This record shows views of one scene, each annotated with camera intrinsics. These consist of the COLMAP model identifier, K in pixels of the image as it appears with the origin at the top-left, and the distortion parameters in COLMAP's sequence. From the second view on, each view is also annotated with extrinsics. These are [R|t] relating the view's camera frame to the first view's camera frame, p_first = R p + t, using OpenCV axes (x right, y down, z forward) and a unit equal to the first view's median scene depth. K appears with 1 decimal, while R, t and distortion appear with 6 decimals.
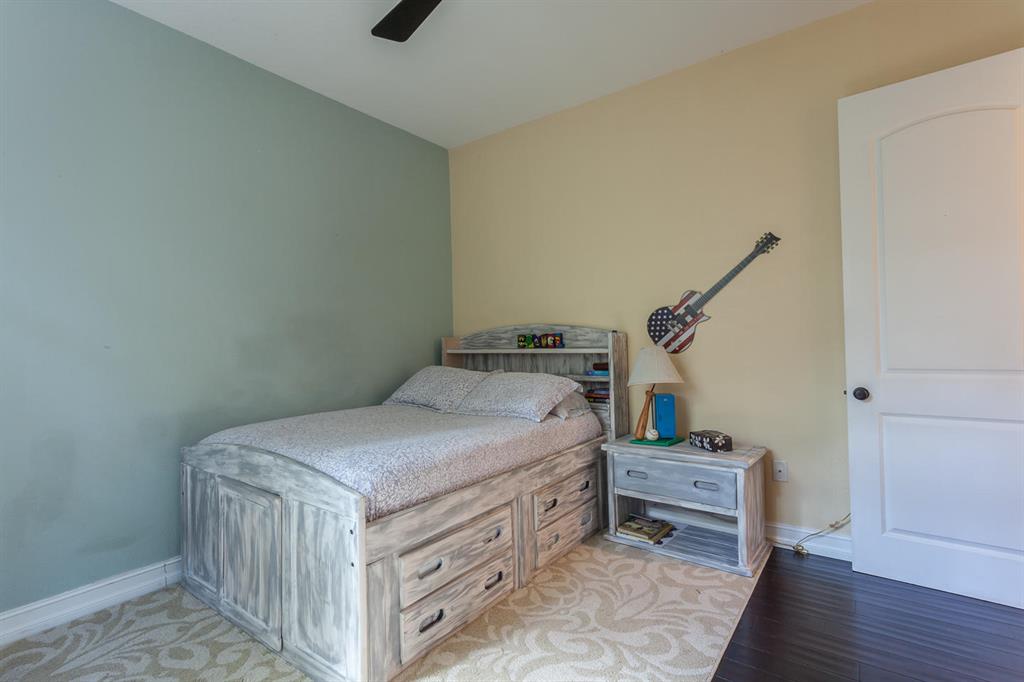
lens RADIAL K [[485.5, 0, 506.8], [0, 485.5, 339.3], [0, 0, 1]] dist [-0.000710, 0.000303]
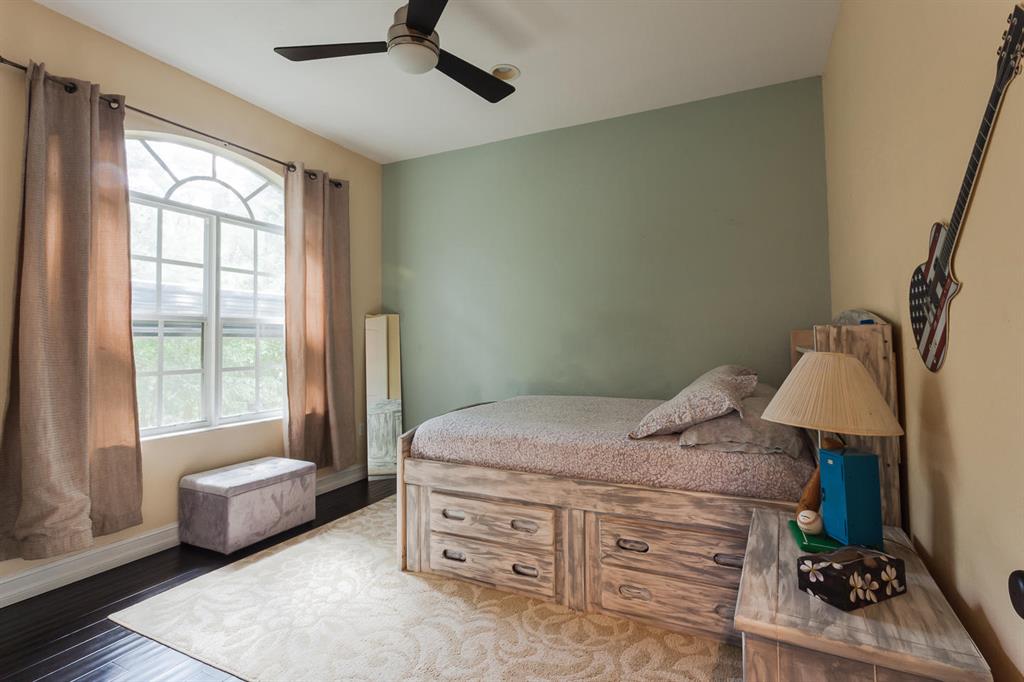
lens RADIAL K [[479.5, 0, 515.0], [0, 479.5, 324.5], [0, 0, 1]] dist [0.001583, 0.000351]
pose [[0.206208, -0.015992, -0.978378, 0.936837], [0.011867, 0.999834, -0.013842, -0.015457], [0.978436, -0.008756, 0.206363, 0.736790]]
